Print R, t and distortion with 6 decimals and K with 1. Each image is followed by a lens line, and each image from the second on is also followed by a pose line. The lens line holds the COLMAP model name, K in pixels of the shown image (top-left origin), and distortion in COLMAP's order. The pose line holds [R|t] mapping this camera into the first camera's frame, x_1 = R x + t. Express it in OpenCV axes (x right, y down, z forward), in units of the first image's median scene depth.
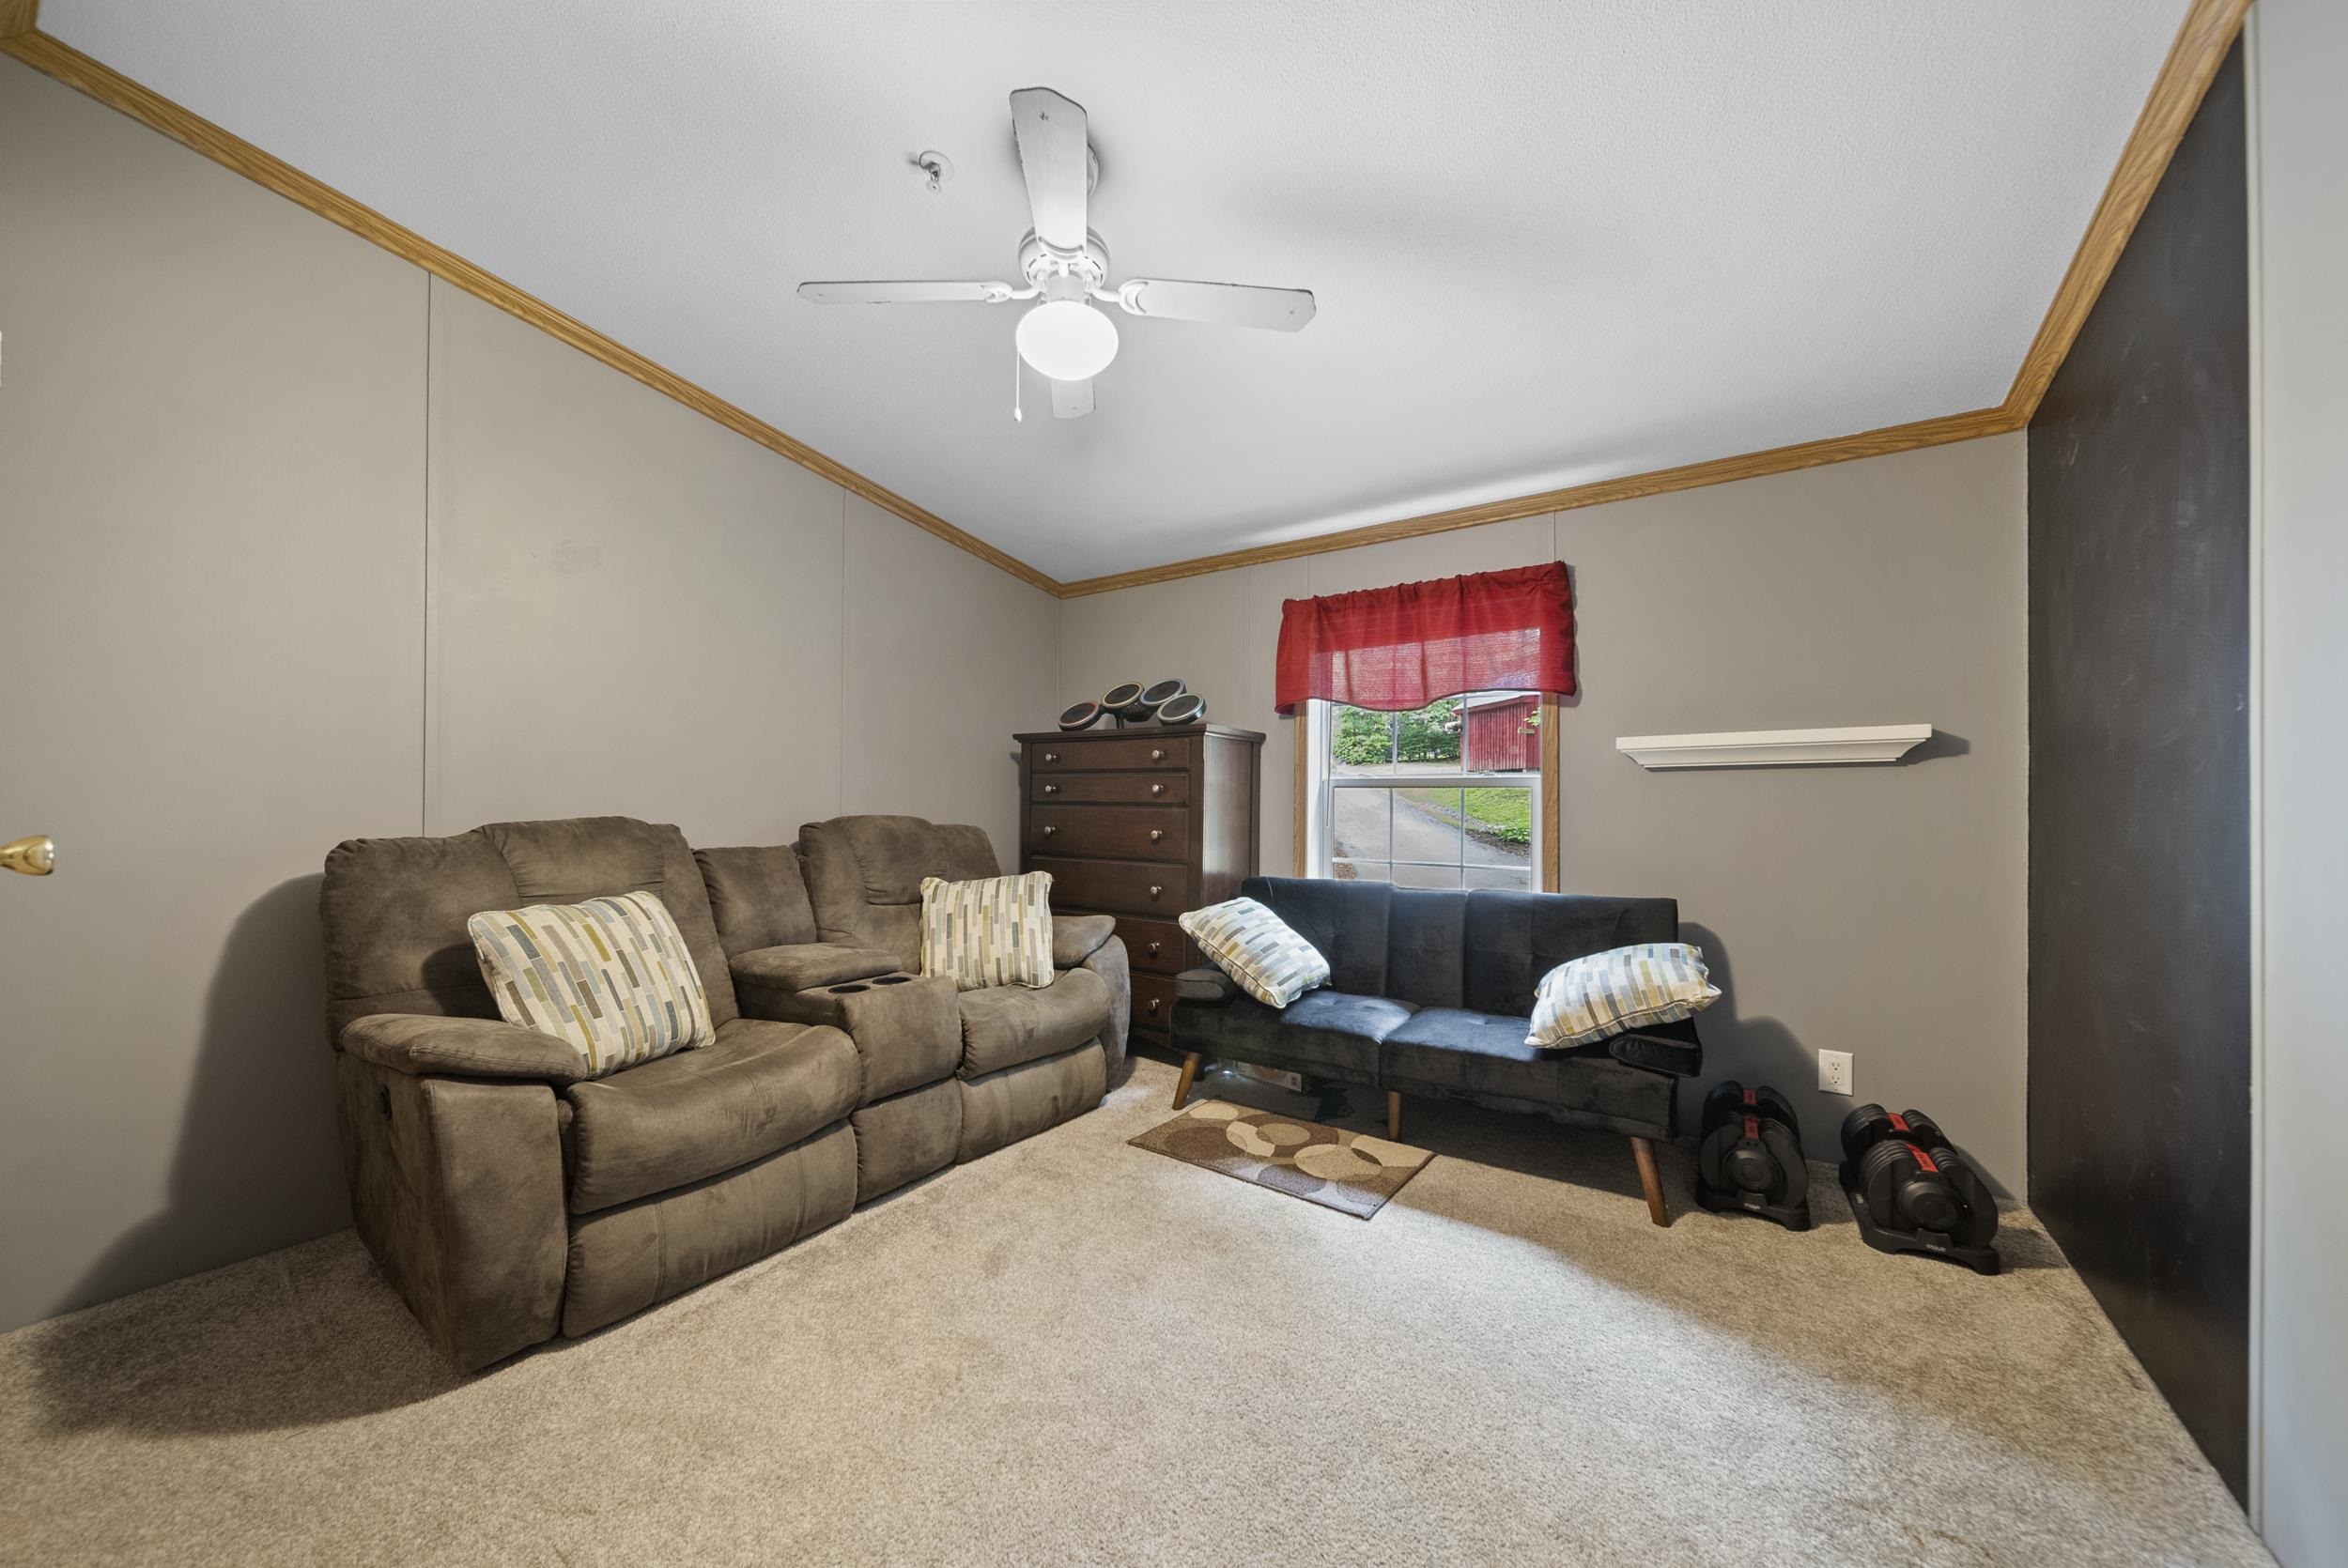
lens RADIAL K [[831.9, 0, 1169.1], [0, 831.9, 792.4], [0, 0, 1]] dist [-0.002143, -0.000405]
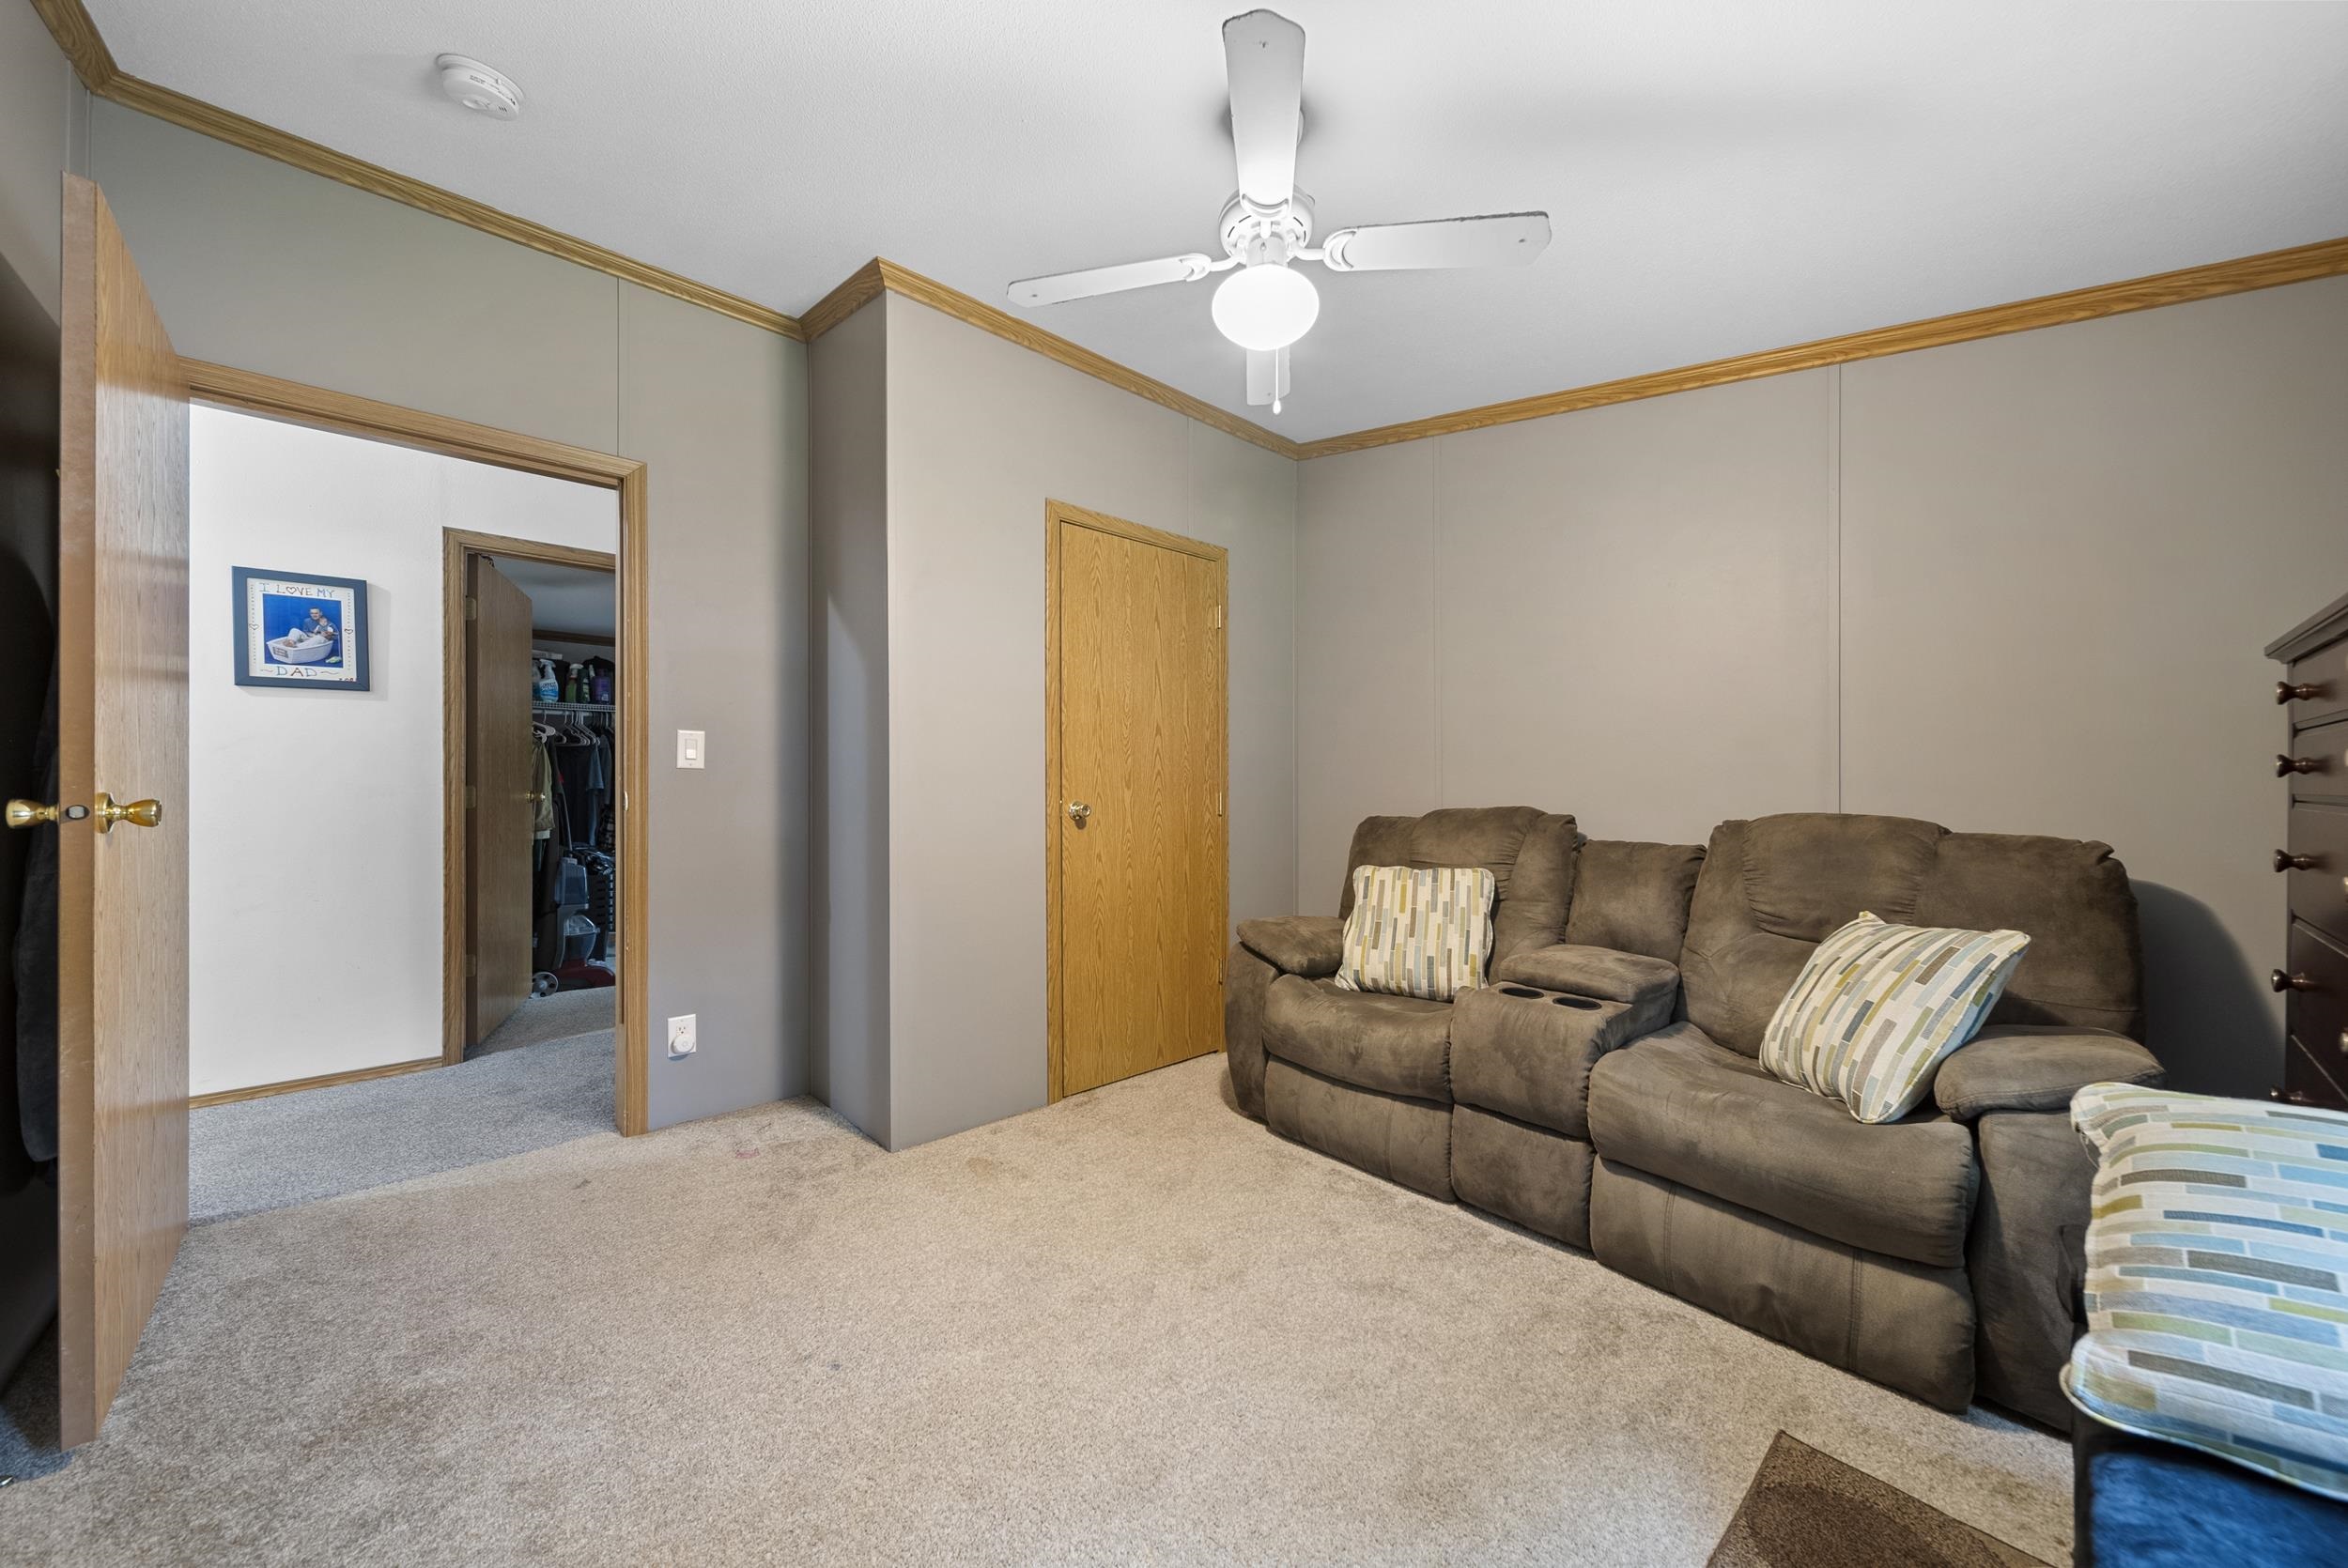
lens RADIAL K [[831.9, 0, 1174.7], [0, 831.9, 793.8], [0, 0, 1]] dist [-0.002143, -0.000405]
pose [[-0.225681, 0.000047, -0.974201, 0.672888], [0.007285, 0.999972, -0.001640, 0.011021], [0.974174, -0.007467, -0.225675, 0.901113]]
